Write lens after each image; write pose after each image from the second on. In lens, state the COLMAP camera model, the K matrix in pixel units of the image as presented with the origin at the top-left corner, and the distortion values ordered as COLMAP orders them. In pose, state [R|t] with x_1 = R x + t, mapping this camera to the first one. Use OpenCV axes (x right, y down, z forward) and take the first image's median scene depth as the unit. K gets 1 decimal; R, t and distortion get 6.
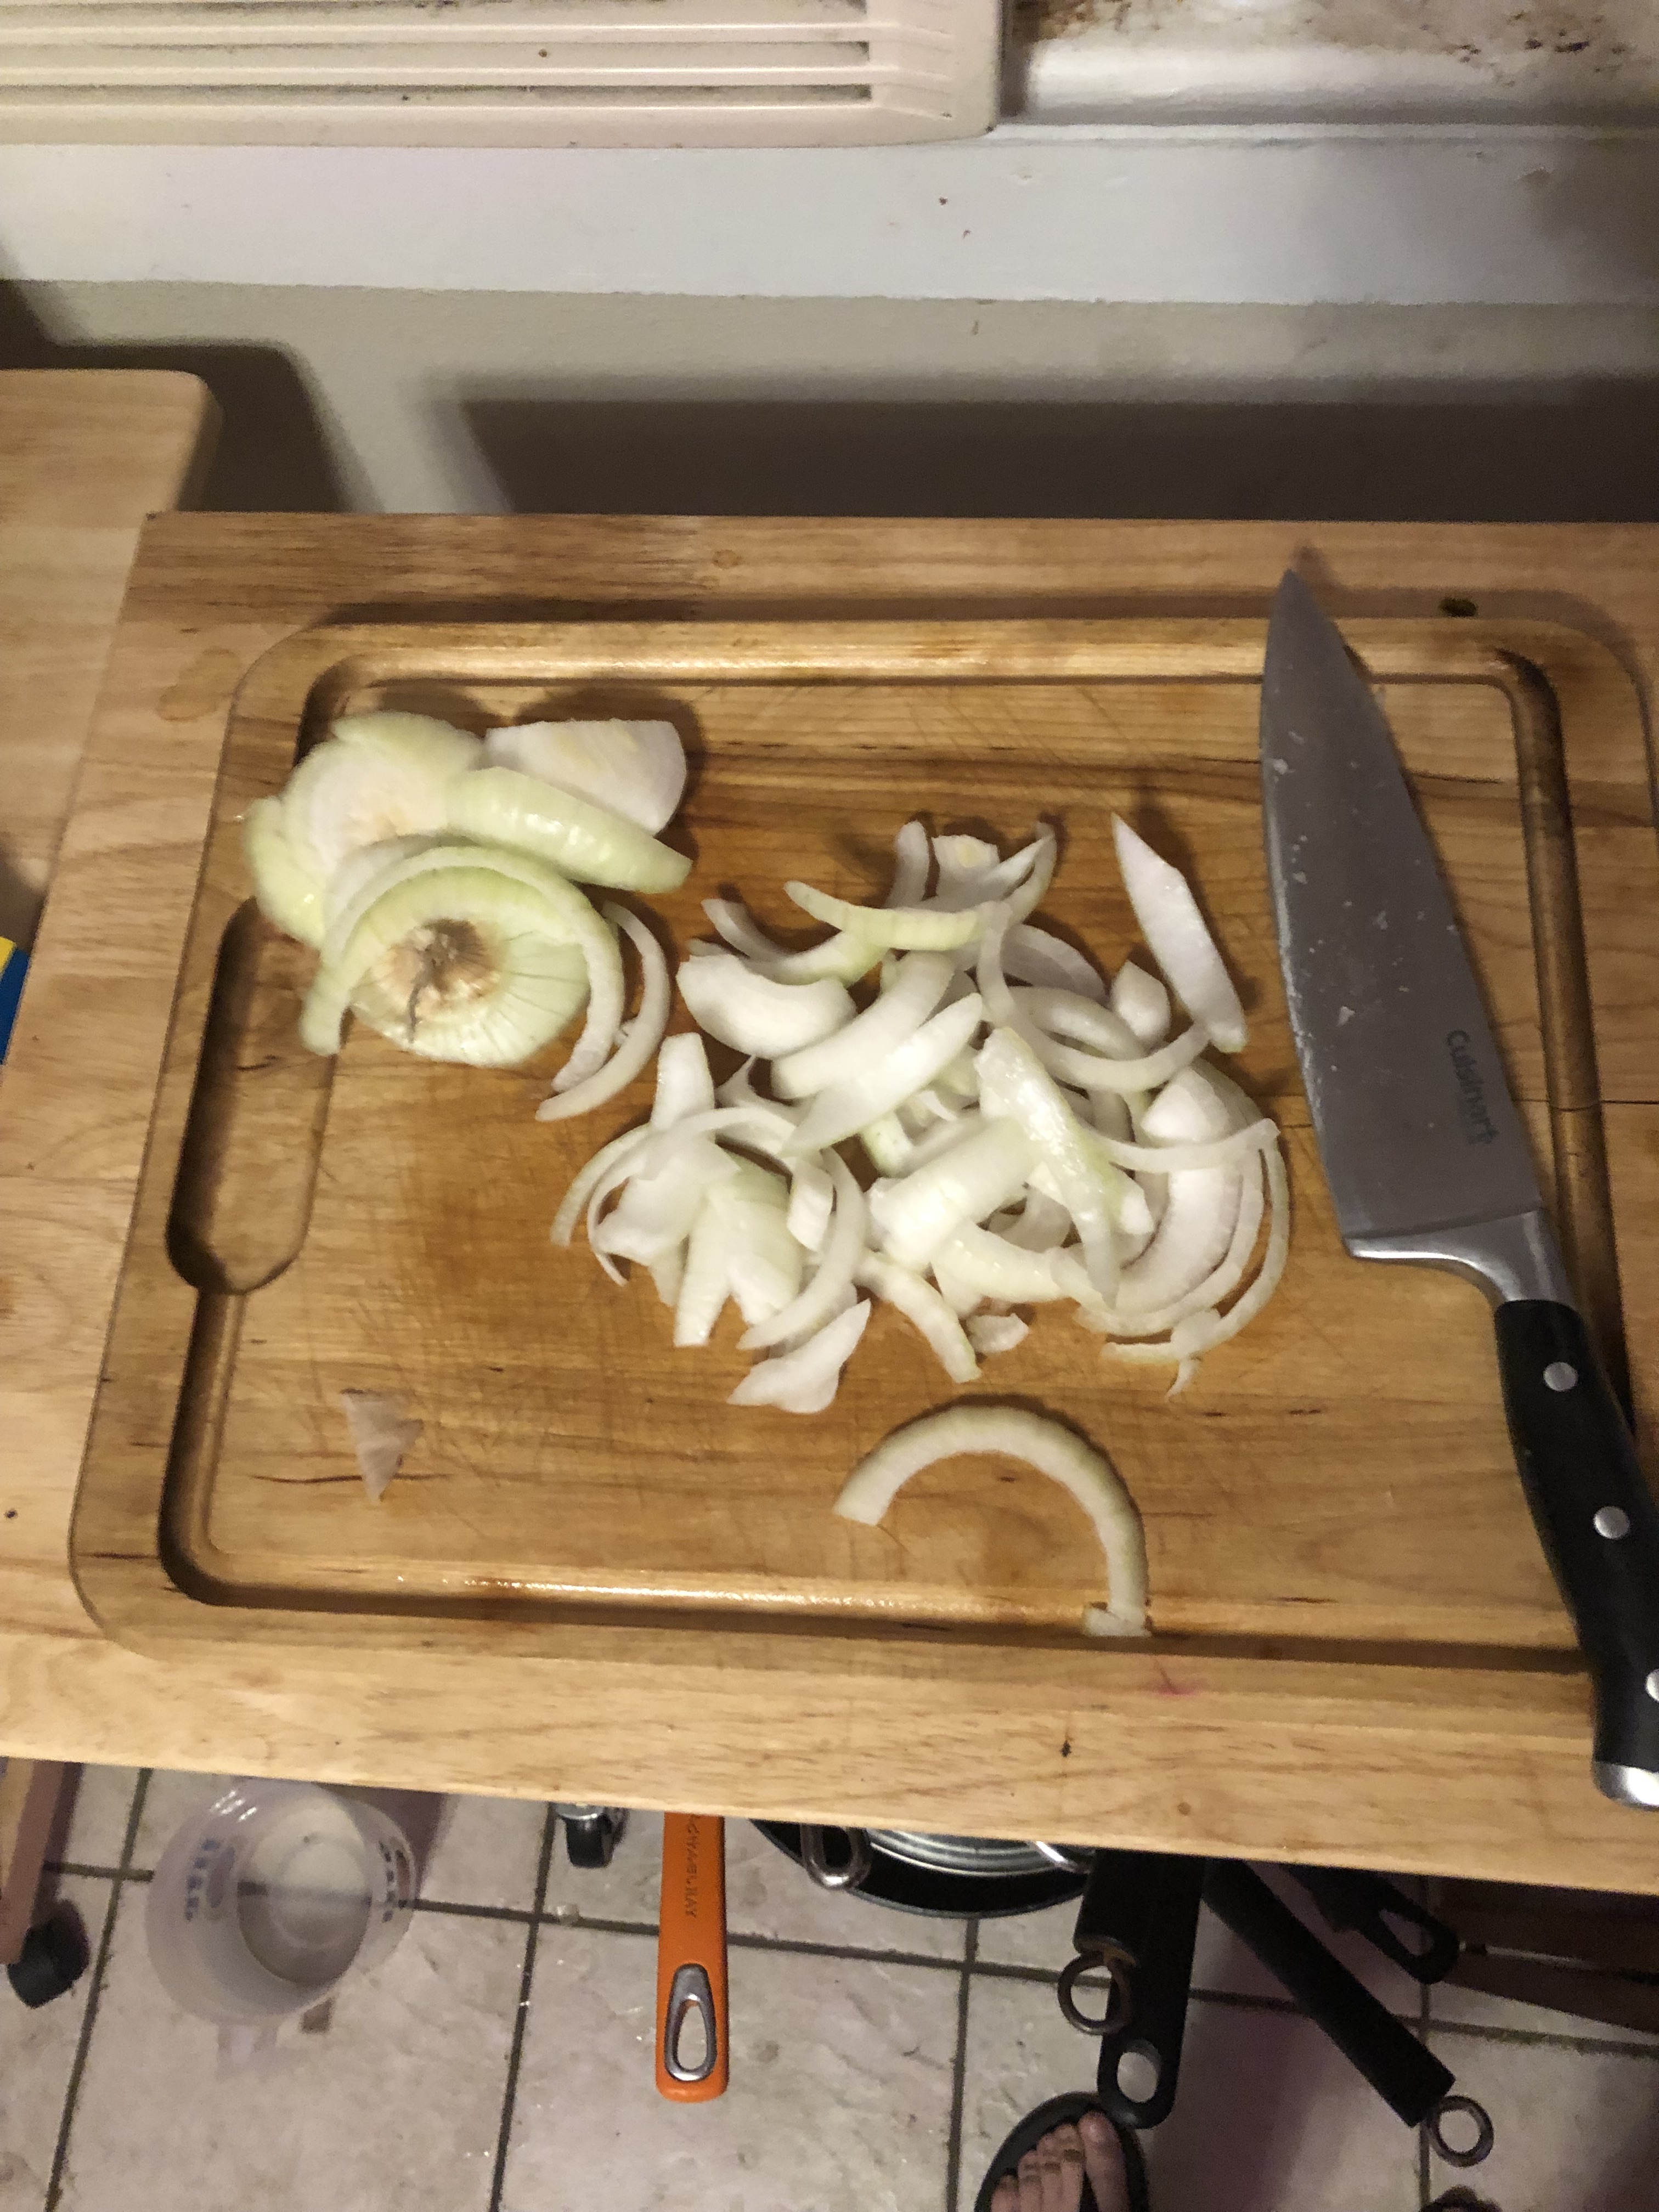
lens RADIAL K [[1786.3, 0, 826.7], [0, 1786.3, 1107.3], [0, 0, 1]] dist [0.028339, -0.019704]
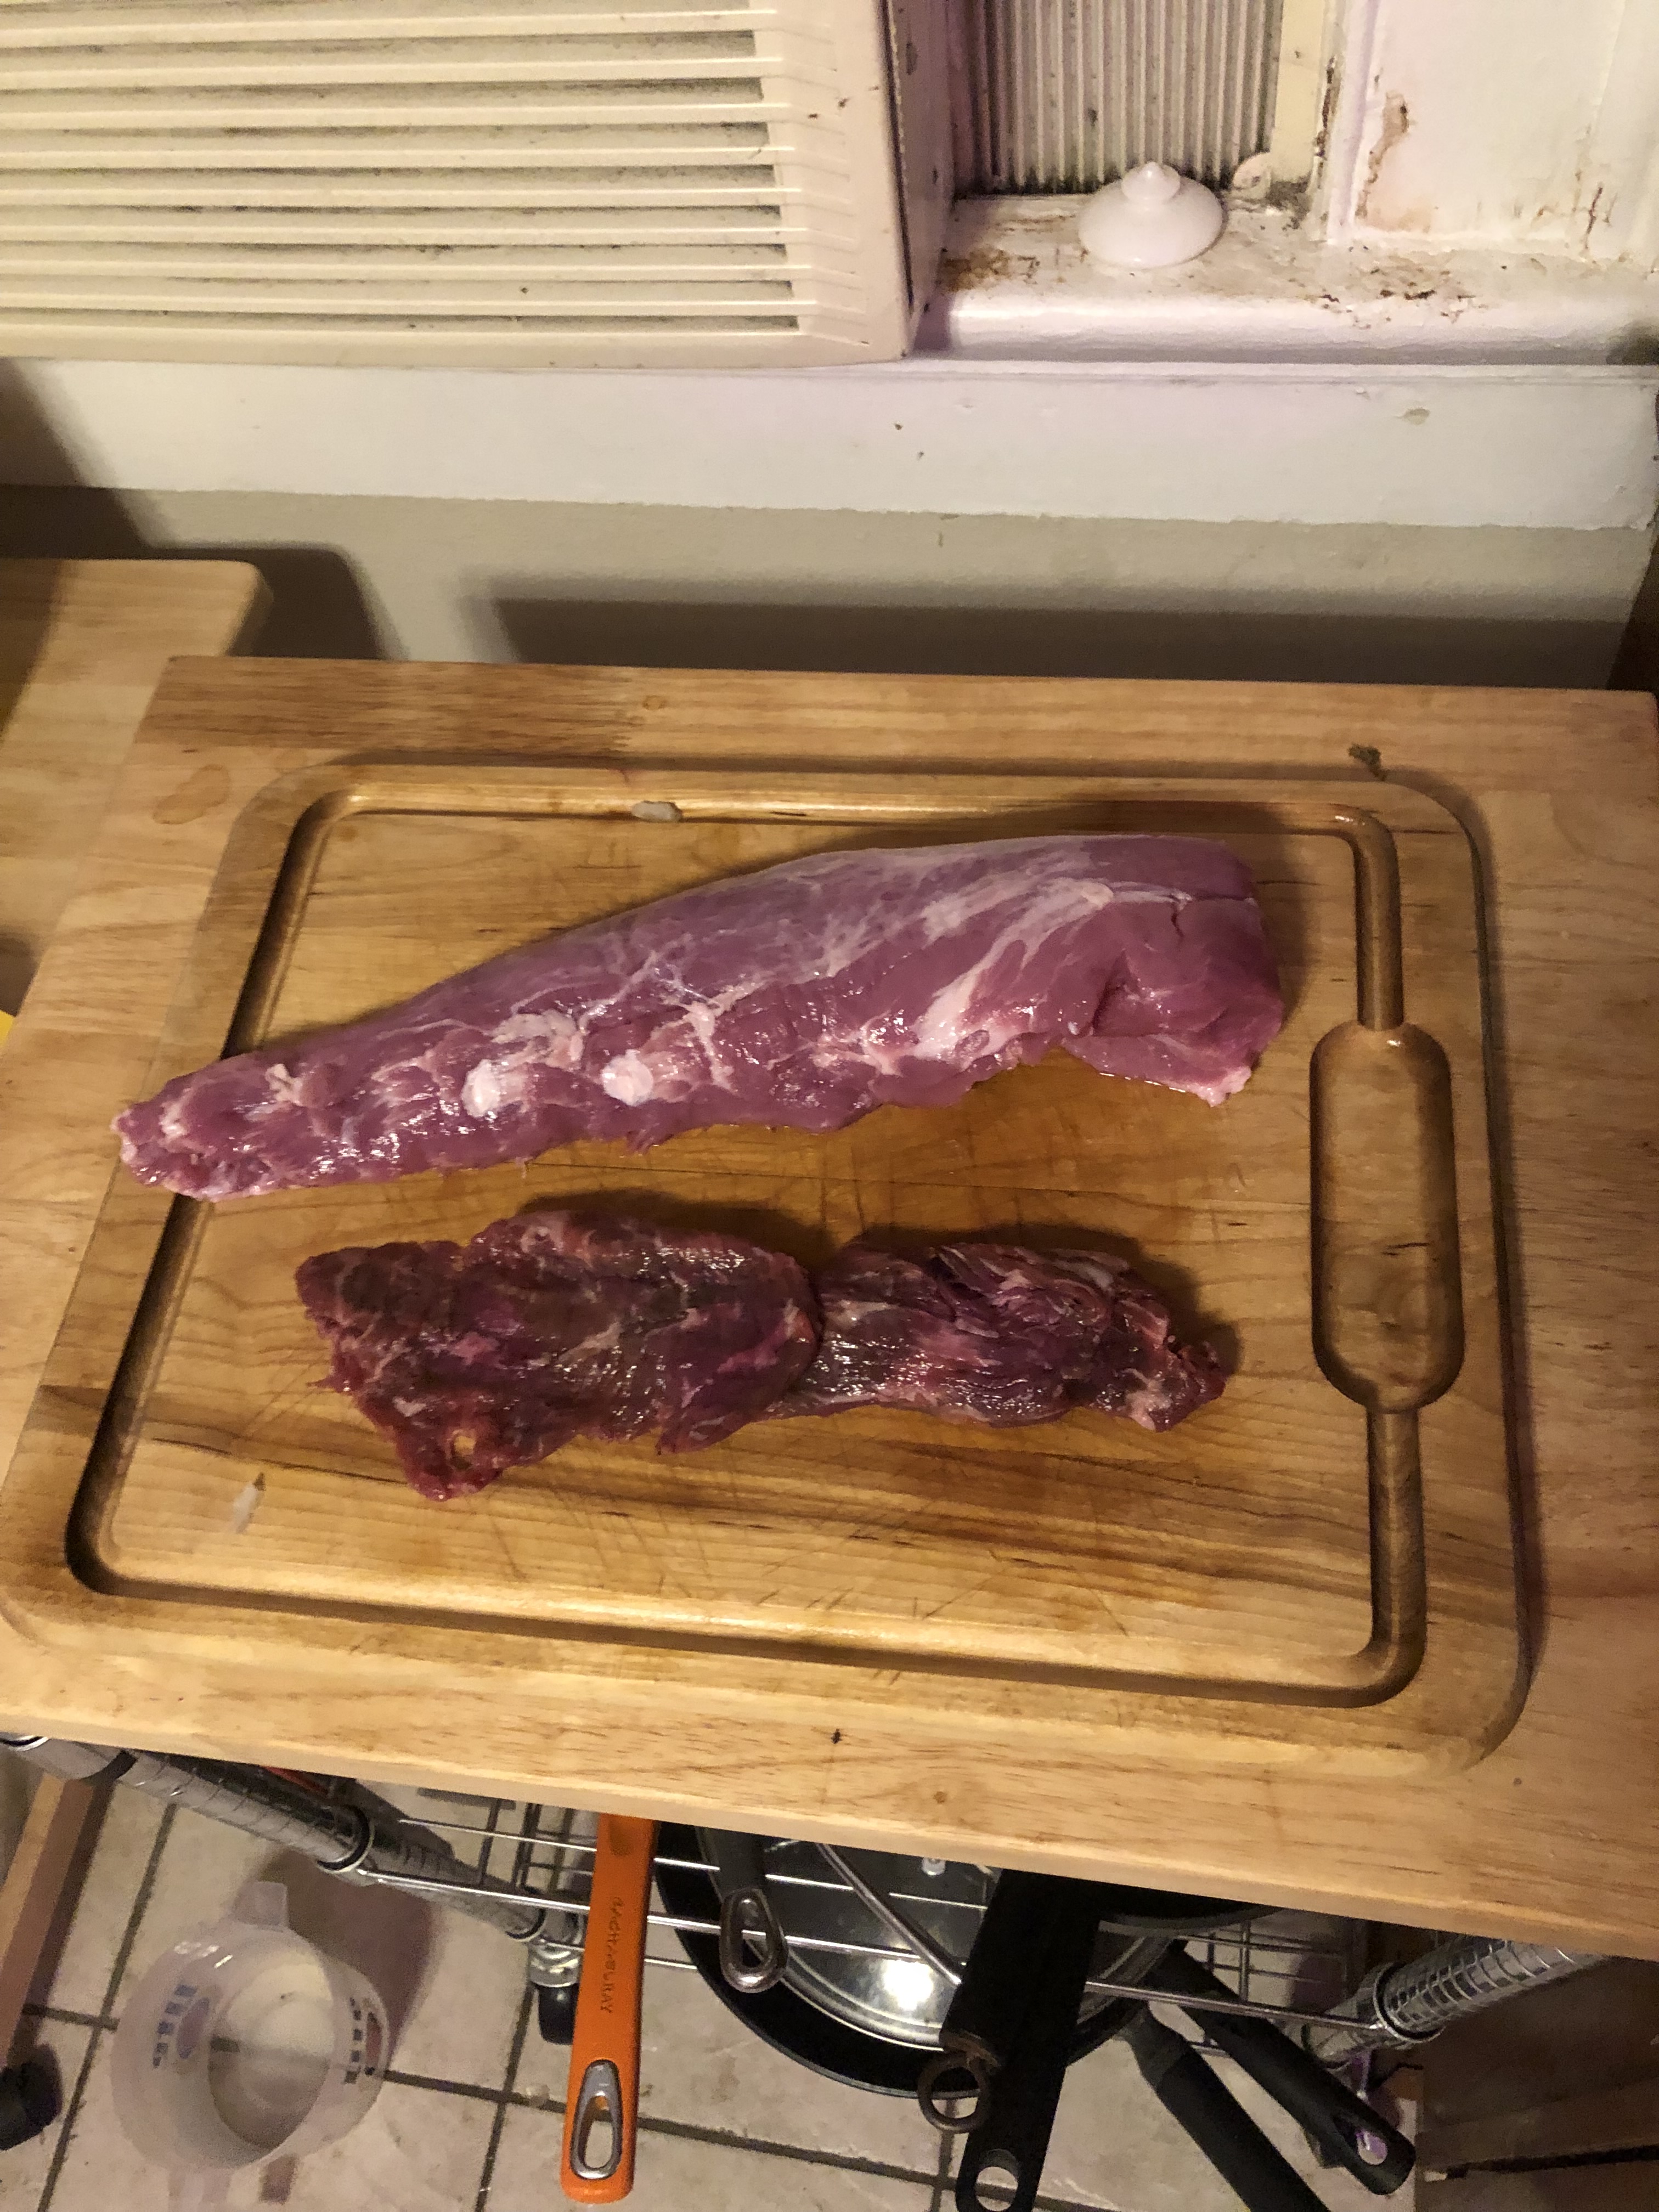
lens RADIAL K [[1786.3, 0, 830.2], [0, 1786.3, 1106.9], [0, 0, 1]] dist [0.028339, -0.019704]
pose [[0.997104, 0.037845, -0.065958, 0.131603], [-0.046625, 0.989456, -0.137122, 0.093825], [0.060073, 0.139800, 0.988356, -0.078626]]
